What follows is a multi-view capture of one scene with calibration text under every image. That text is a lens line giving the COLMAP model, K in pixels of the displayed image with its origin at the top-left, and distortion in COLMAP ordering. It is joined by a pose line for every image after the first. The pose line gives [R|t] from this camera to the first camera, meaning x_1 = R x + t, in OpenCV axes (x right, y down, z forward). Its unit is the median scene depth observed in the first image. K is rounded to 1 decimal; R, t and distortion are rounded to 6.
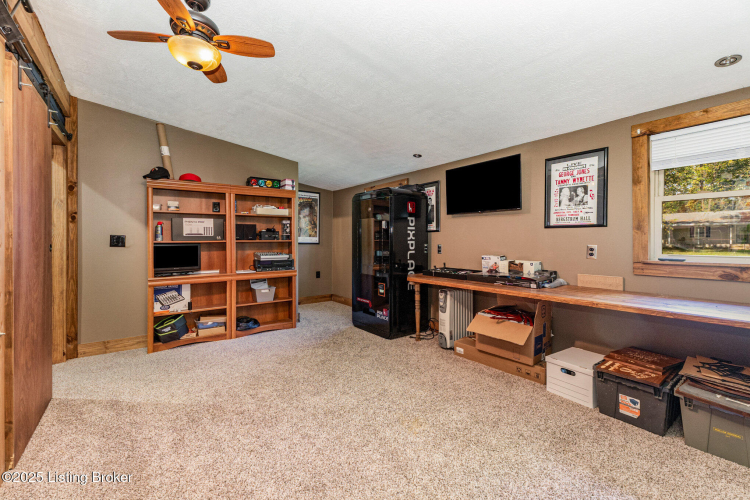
lens RADIAL K [[320.4, 0, 366.3], [0, 320.4, 238.5], [0, 0, 1]] dist [0.002260, 0.000490]
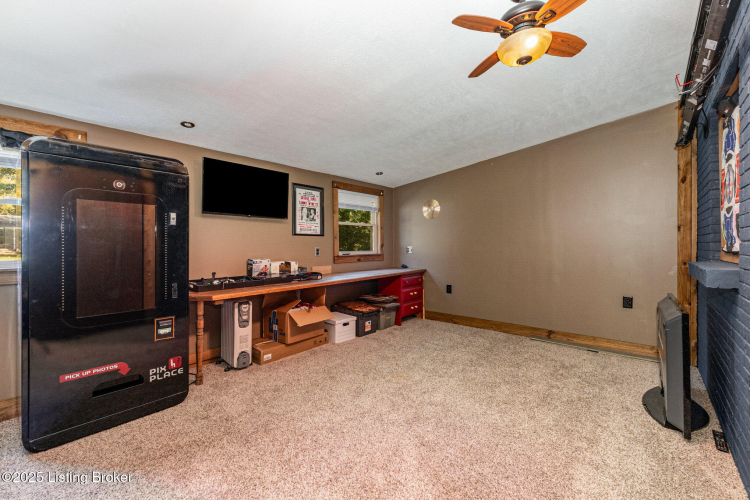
lens RADIAL K [[320.4, 0, 374.2], [0, 320.4, 246.5], [0, 0, 1]] dist [0.002260, 0.000490]
pose [[-0.234371, 0.001974, 0.972145, -0.824974], [0.005571, 0.999984, -0.000687, 0.017191], [-0.972131, 0.005255, -0.234379, 1.025049]]
